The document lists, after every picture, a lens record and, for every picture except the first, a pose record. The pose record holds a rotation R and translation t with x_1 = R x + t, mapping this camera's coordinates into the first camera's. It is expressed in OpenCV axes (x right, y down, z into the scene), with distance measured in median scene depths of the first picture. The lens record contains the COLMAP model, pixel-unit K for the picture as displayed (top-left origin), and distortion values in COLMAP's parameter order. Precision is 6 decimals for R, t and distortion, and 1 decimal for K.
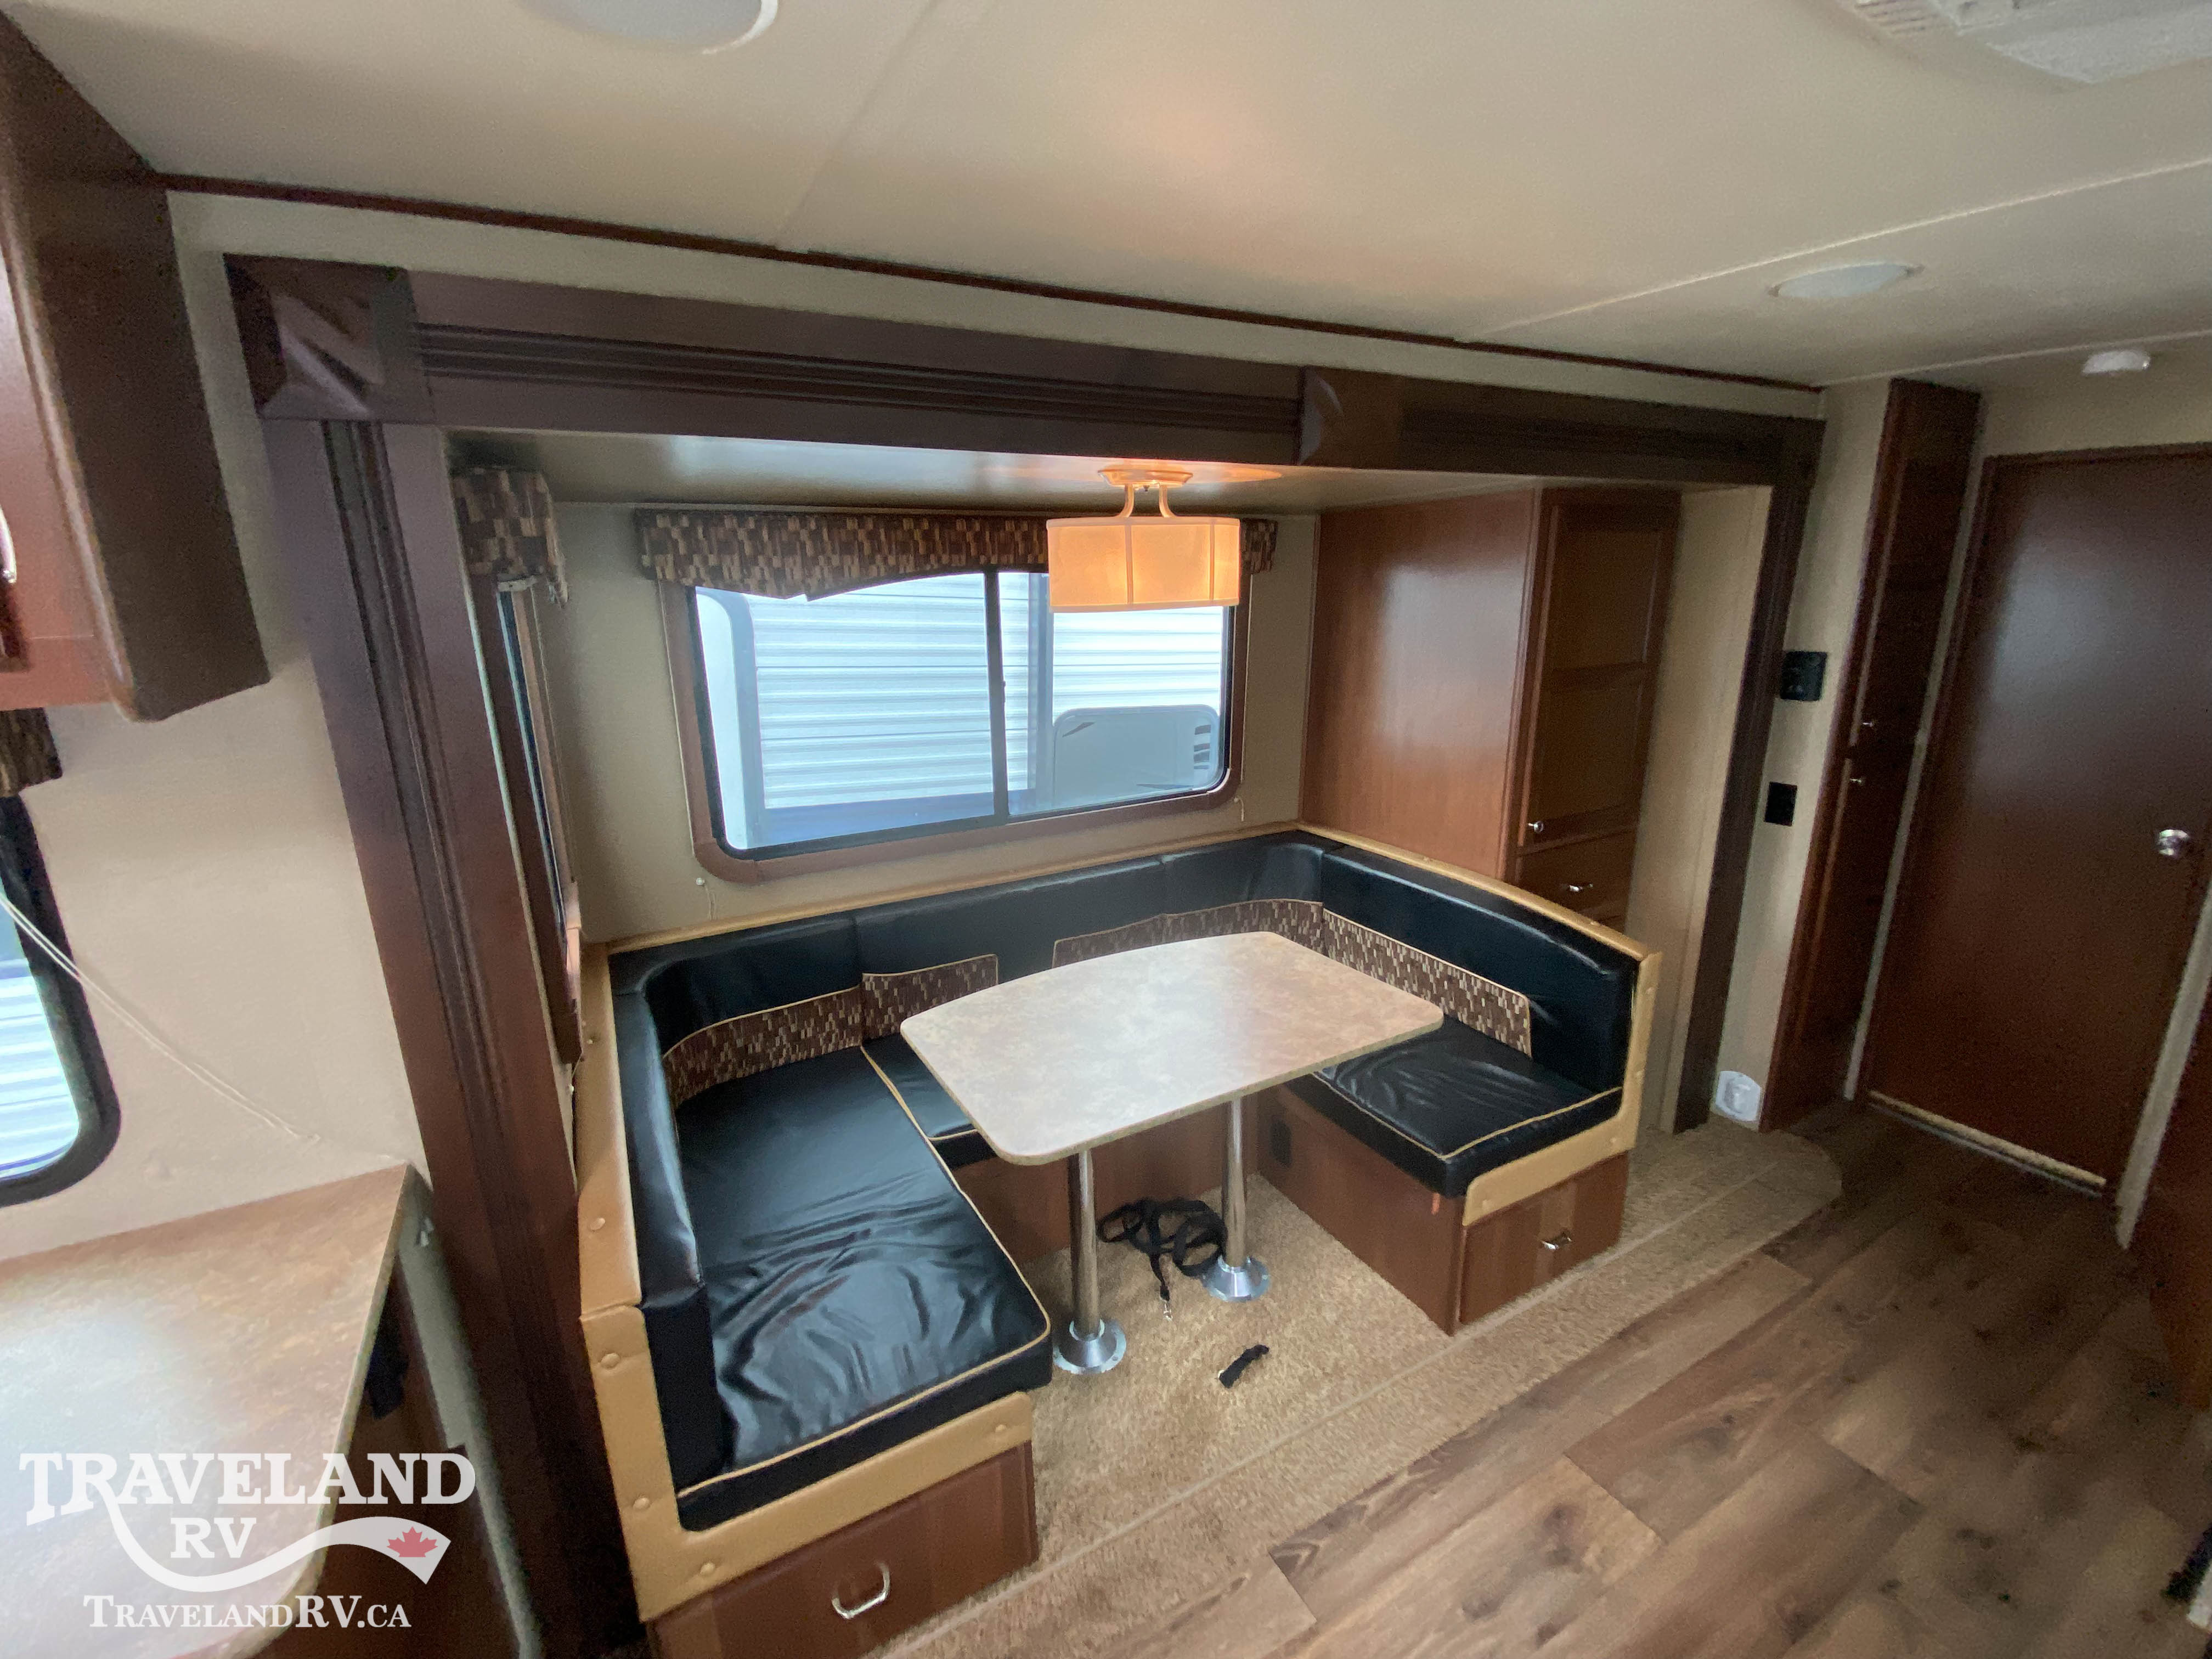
lens RADIAL K [[952.1, 0, 1086.6], [0, 952.1, 824.8], [0, 0, 1]] dist [0.016964, -0.017331]
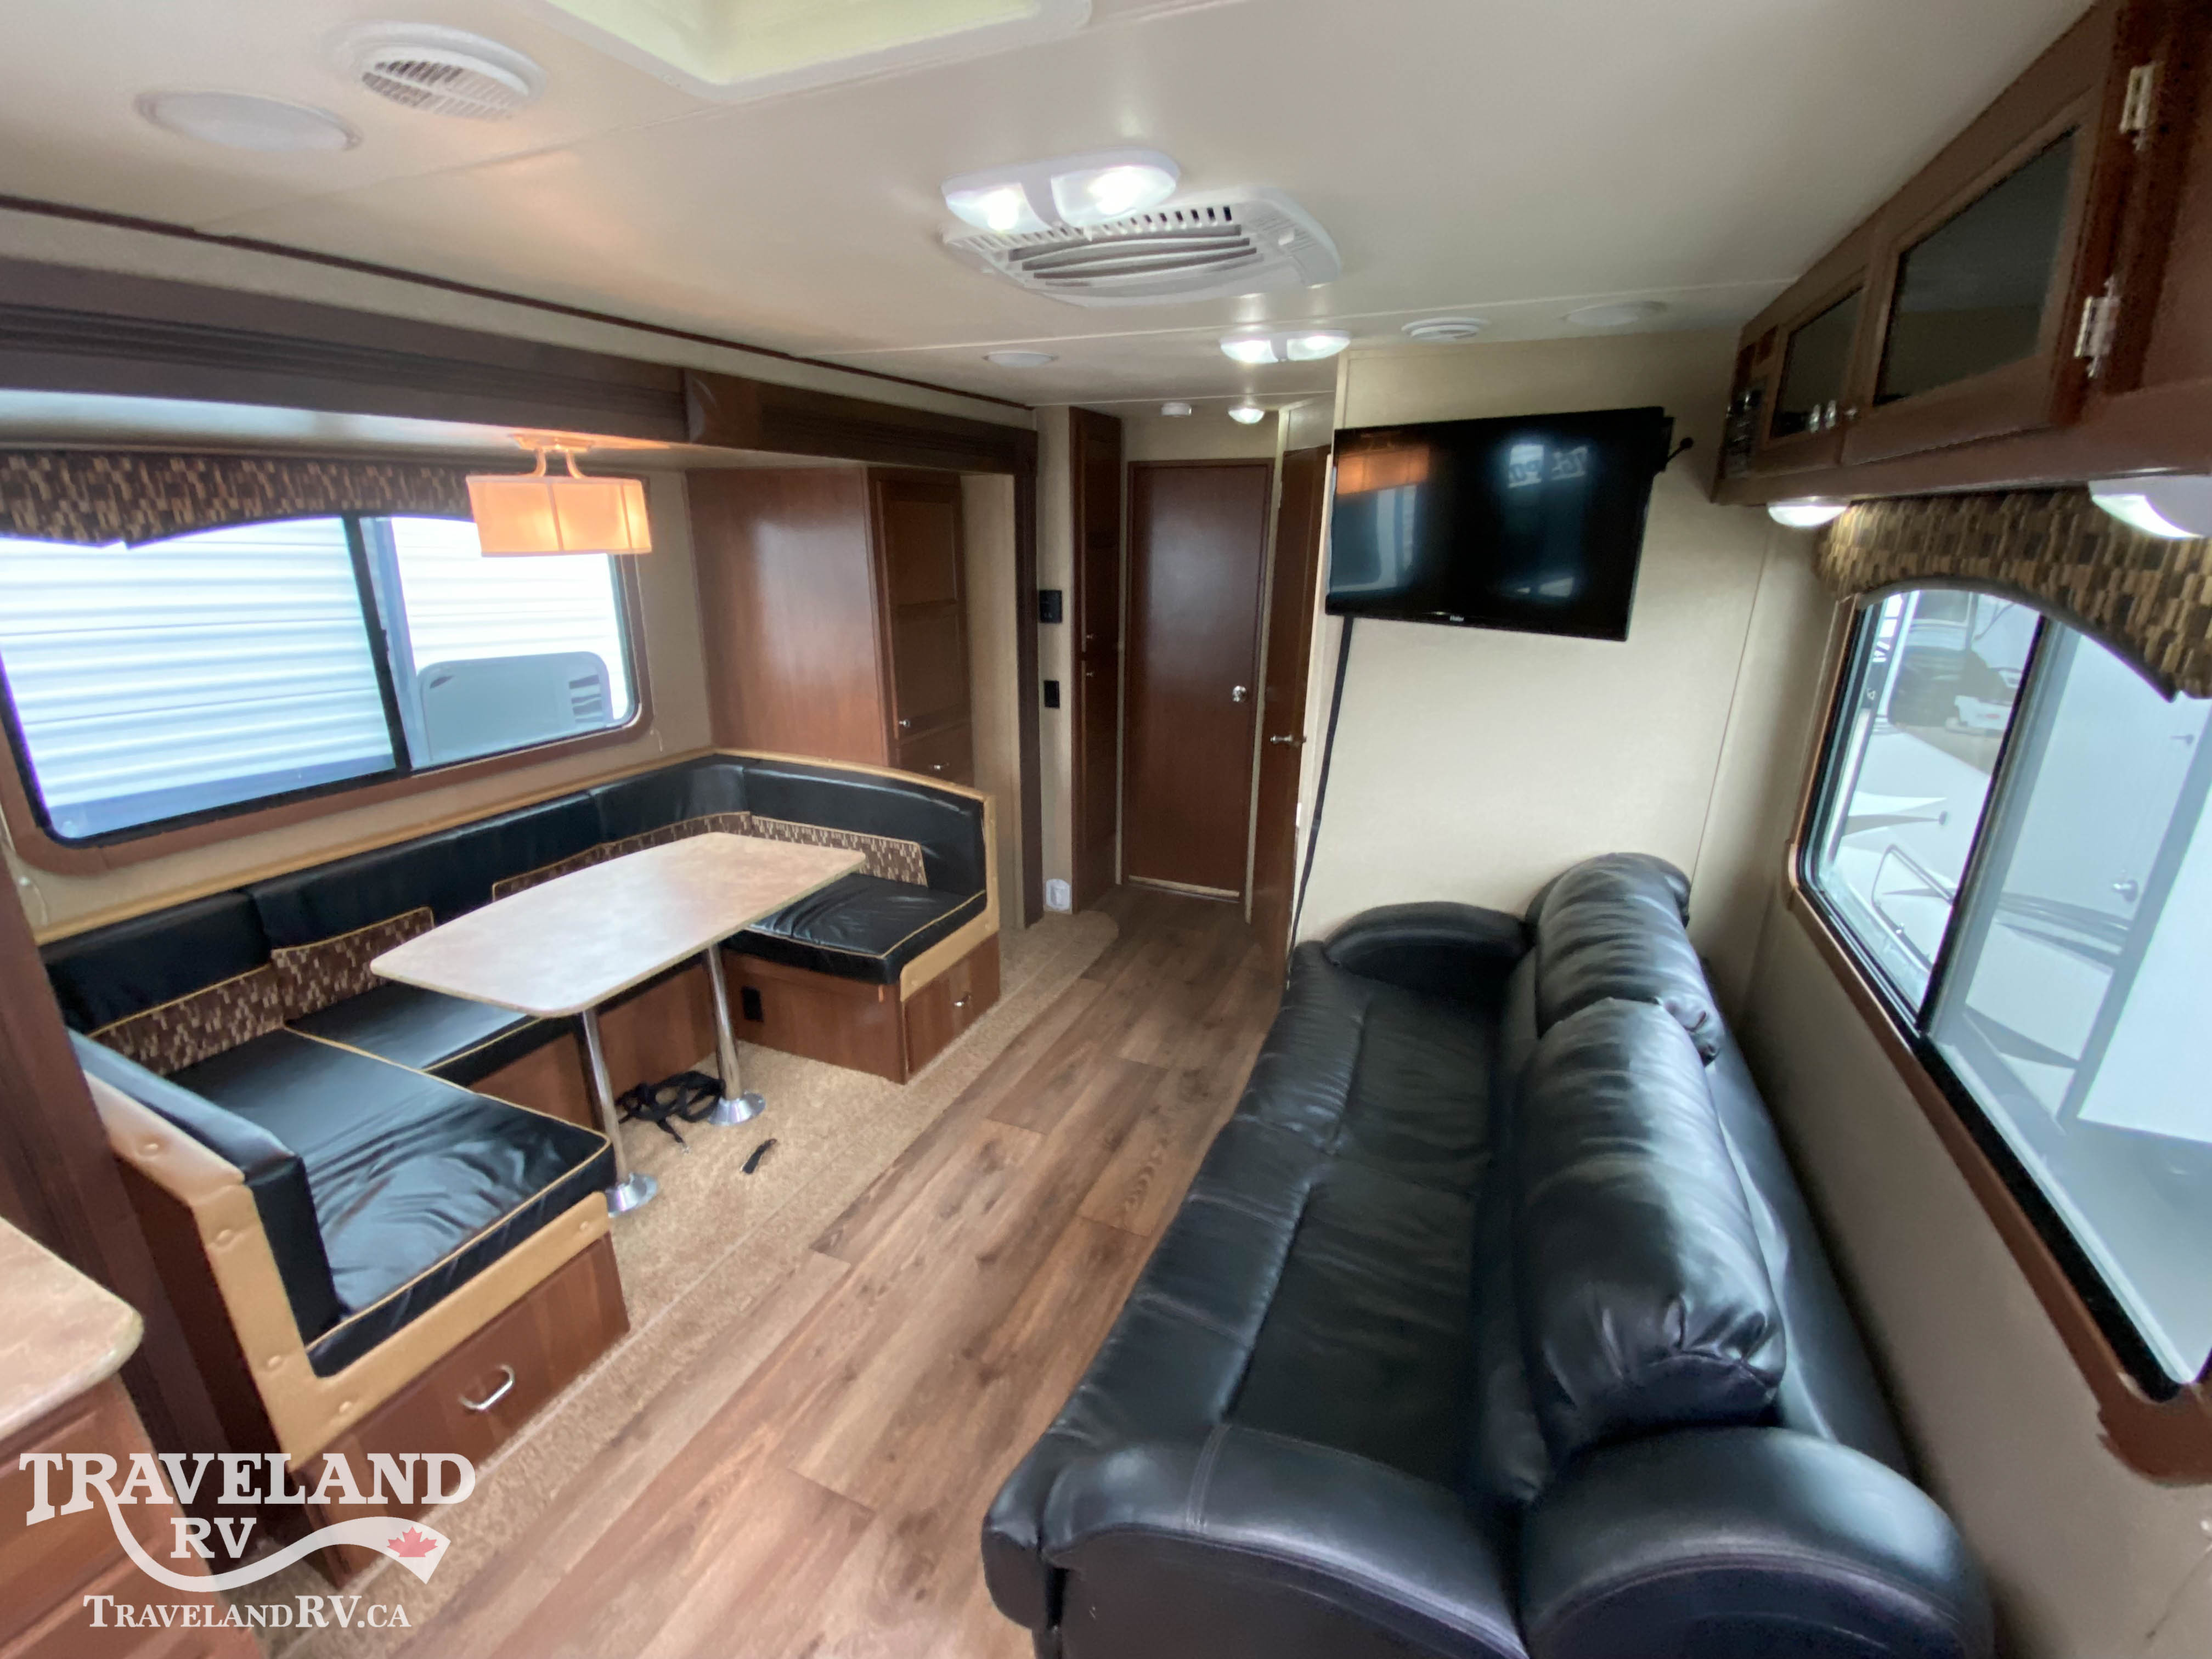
lens RADIAL K [[952.1, 0, 1106.3], [0, 952.1, 822.0], [0, 0, 1]] dist [0.016964, -0.017331]
pose [[0.787178, -0.162548, 0.594919, -0.146481], [0.134561, 0.986668, 0.091537, 0.064545], [-0.601867, 0.007997, 0.798556, -0.278063]]
